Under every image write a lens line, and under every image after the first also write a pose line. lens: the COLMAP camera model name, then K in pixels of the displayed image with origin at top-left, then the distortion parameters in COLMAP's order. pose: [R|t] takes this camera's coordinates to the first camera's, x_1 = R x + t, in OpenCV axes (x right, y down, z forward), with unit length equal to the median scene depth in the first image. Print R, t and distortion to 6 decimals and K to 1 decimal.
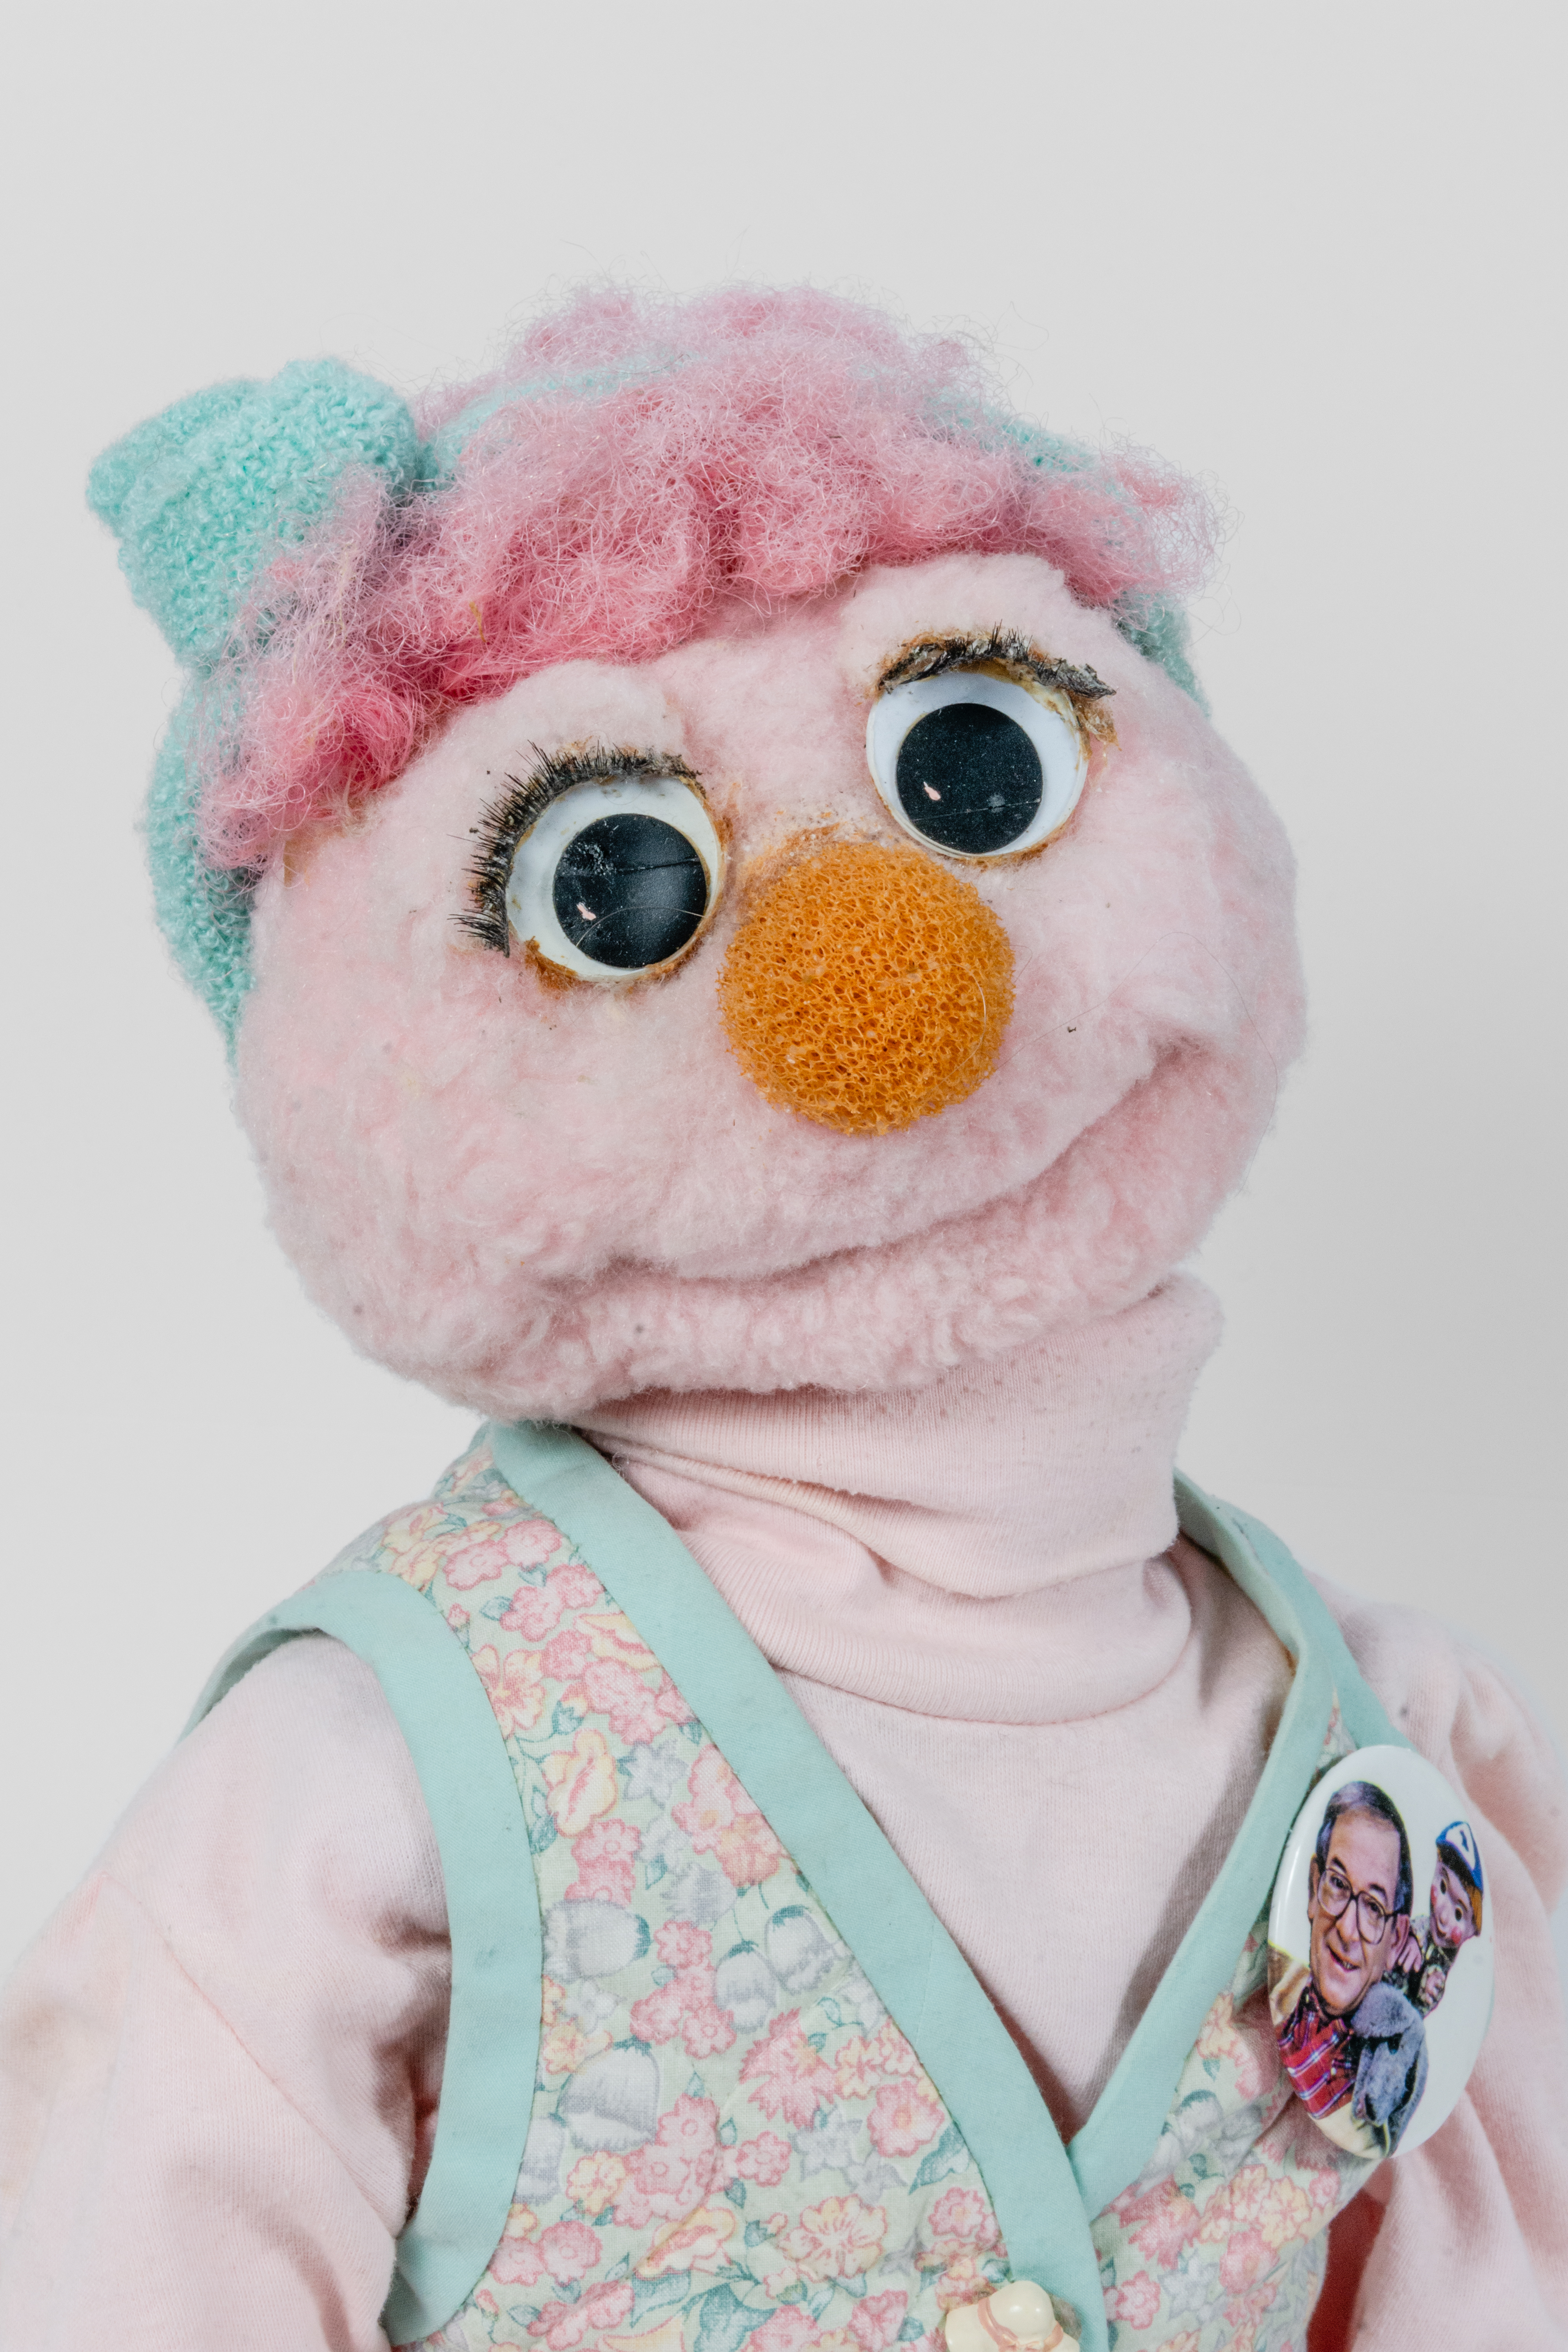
lens RADIAL K [[4348.1, 0, 785.6], [0, 4348.1, 1149.5], [0, 0, 1]] dist [-0.007838, 0.017838]
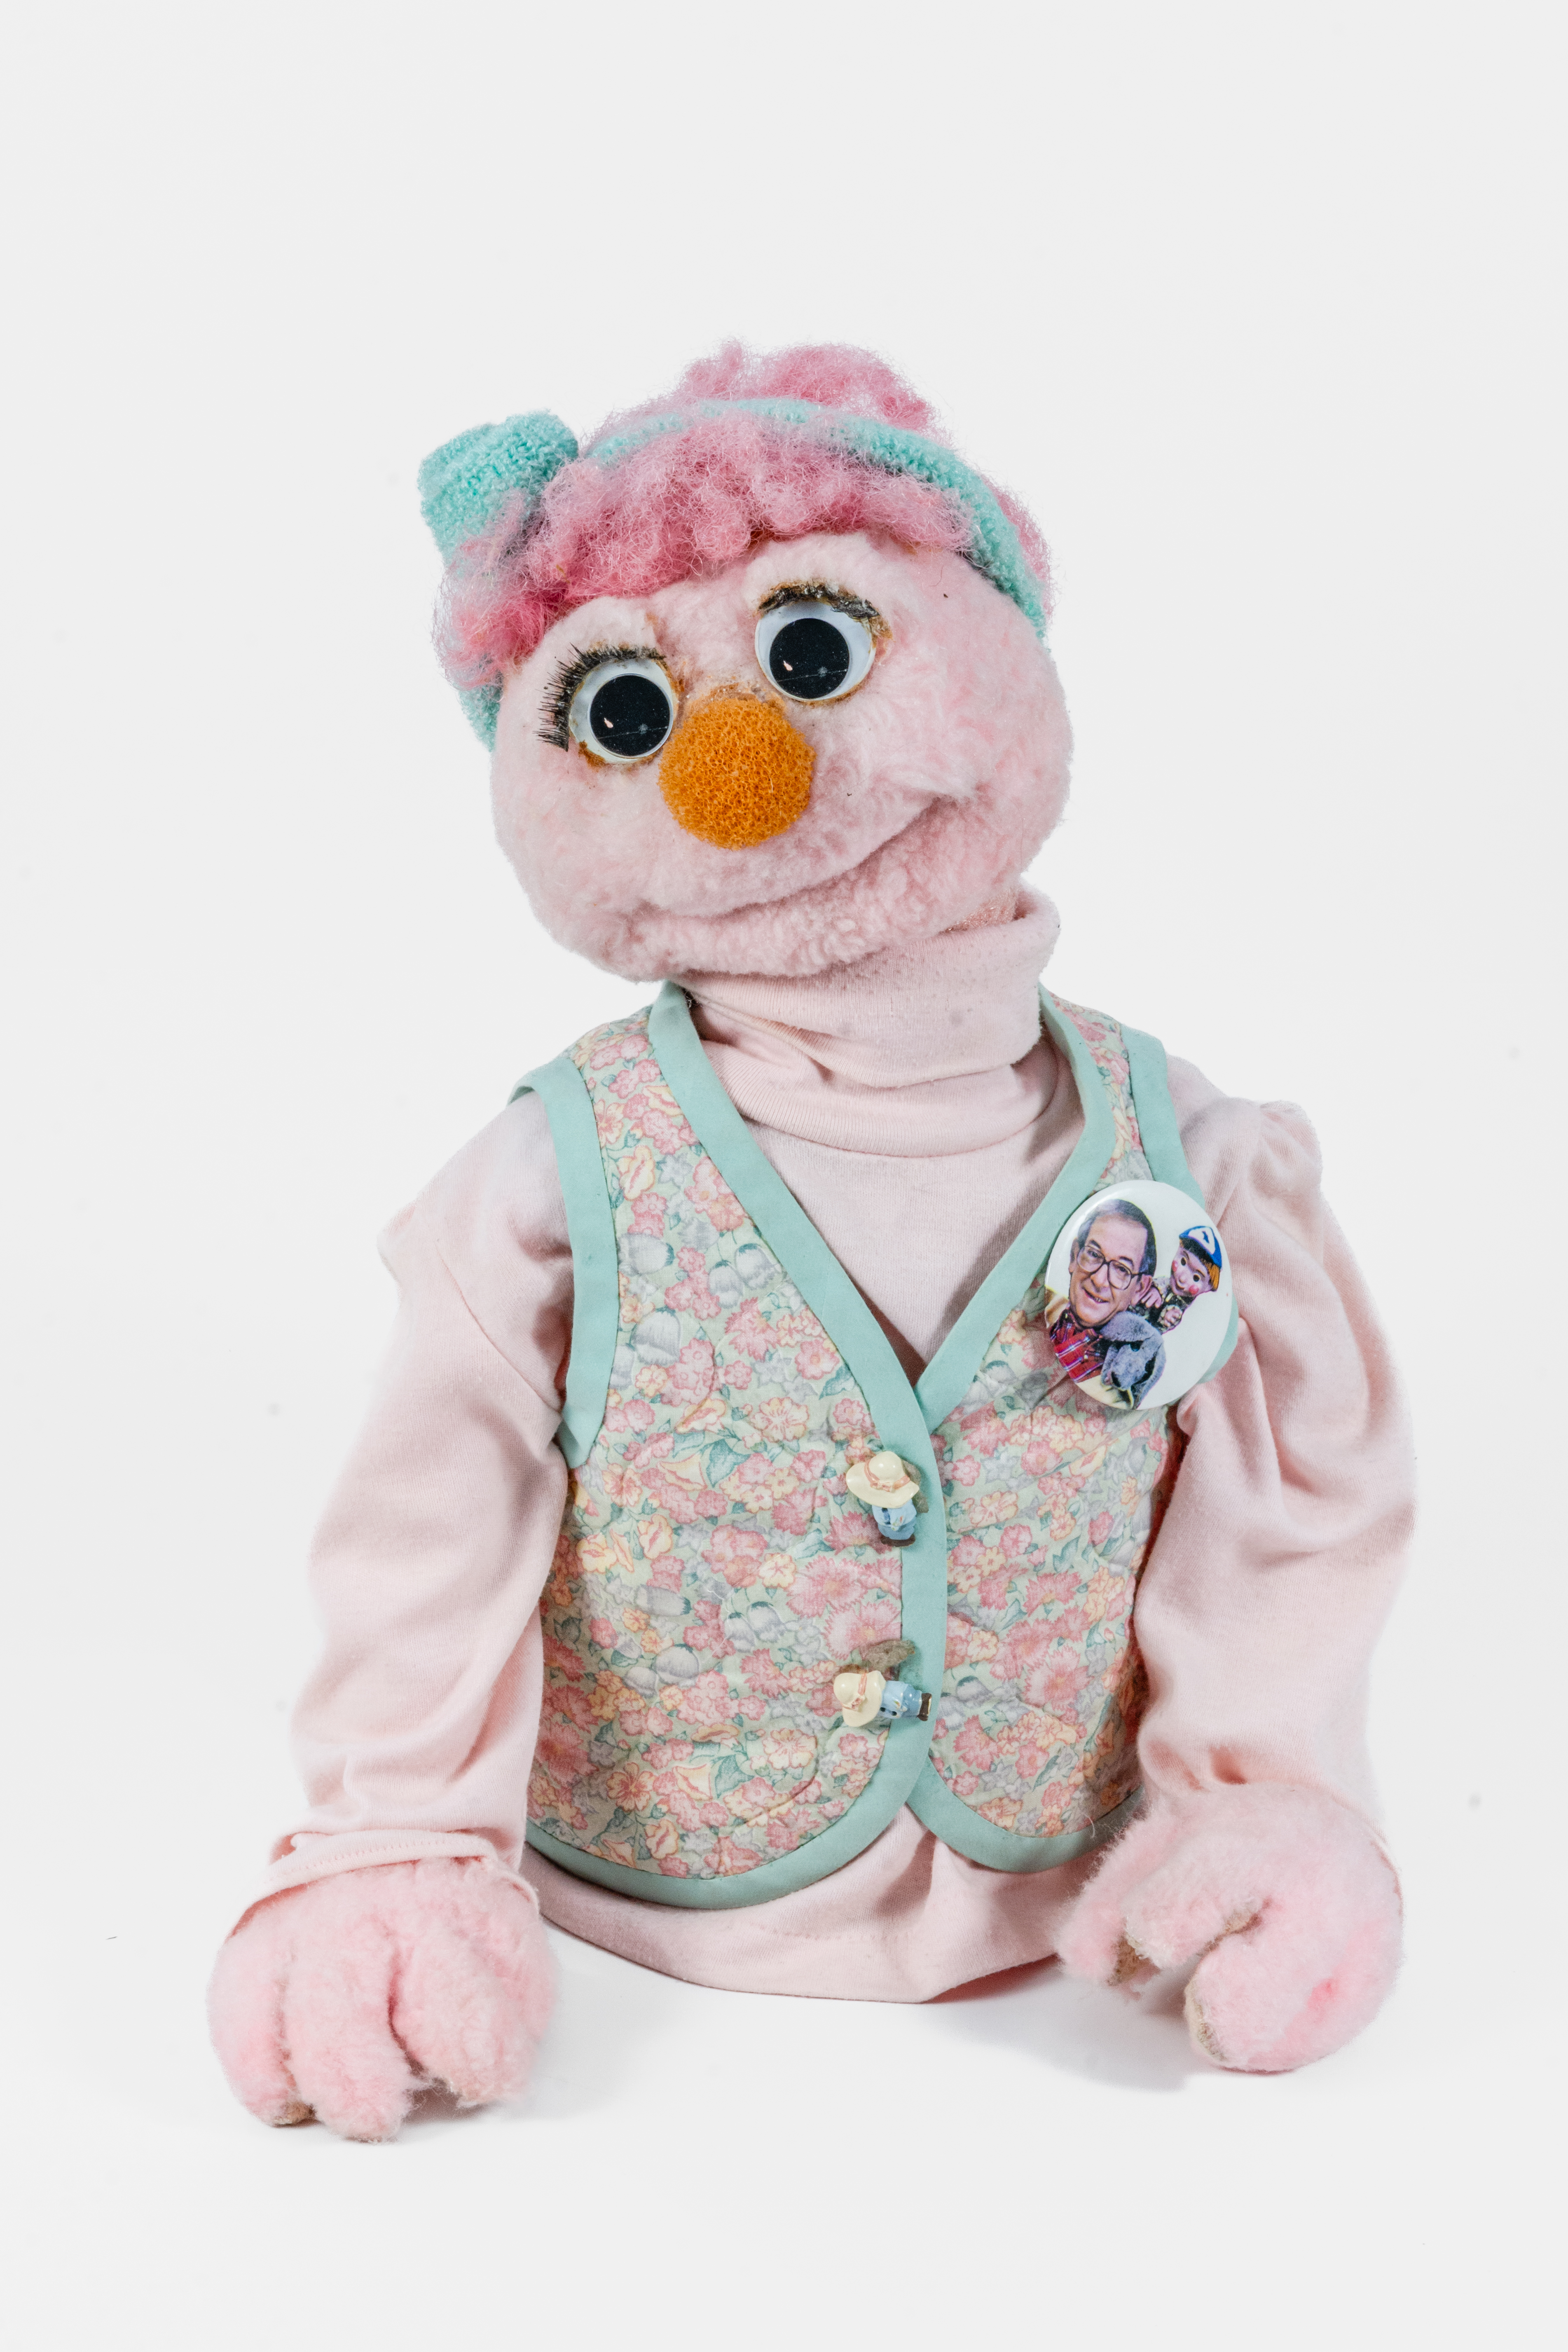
lens RADIAL K [[4348.1, 0, 785.6], [0, 4348.1, 1149.5], [0, 0, 1]] dist [-0.007838, 0.017838]
pose [[0.949061, 0.053677, -0.310488, 0.605632], [-0.011314, 0.990553, 0.136663, -0.126630], [0.314891, -0.126189, 0.940702, -0.777945]]
